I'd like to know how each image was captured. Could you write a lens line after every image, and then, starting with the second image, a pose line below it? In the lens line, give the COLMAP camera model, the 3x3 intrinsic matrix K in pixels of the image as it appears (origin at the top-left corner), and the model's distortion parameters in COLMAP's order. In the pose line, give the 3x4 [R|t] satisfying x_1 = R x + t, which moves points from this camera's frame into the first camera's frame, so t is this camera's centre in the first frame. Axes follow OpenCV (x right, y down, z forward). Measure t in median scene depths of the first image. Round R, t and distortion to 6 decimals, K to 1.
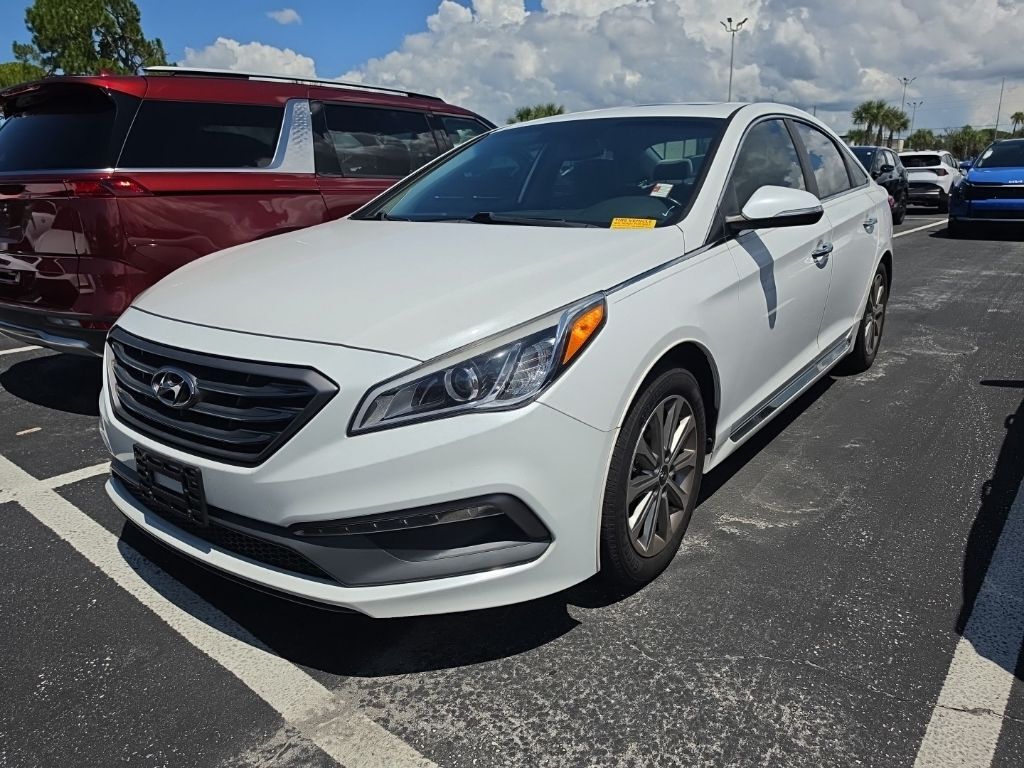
lens RADIAL K [[744.6, 0, 509.6], [0, 744.6, 382.9], [0, 0, 1]] dist [-0.002561, -0.005245]
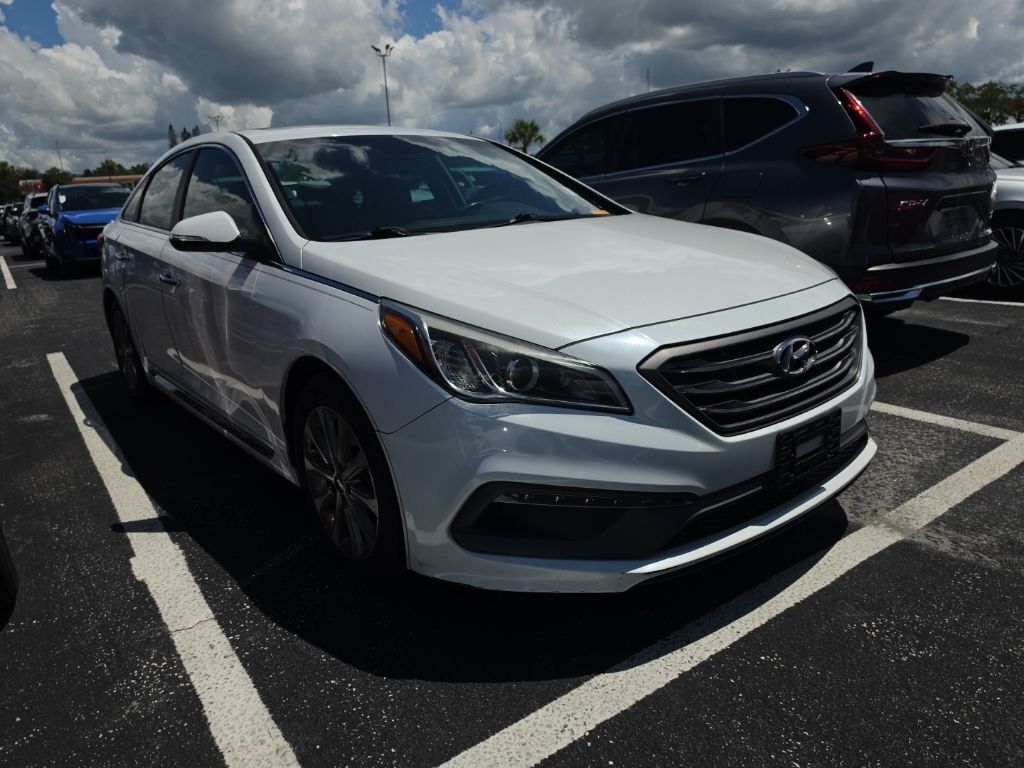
lens RADIAL K [[759.9, 0, 513.9], [0, 759.9, 382.7], [0, 0, 1]] dist [-0.003570, -0.004247]
pose [[0.205914, -0.239408, 0.948832, -1.588984], [0.313056, 0.934772, 0.167922, -0.267608], [-0.927144, 0.262460, 0.267431, 1.114181]]
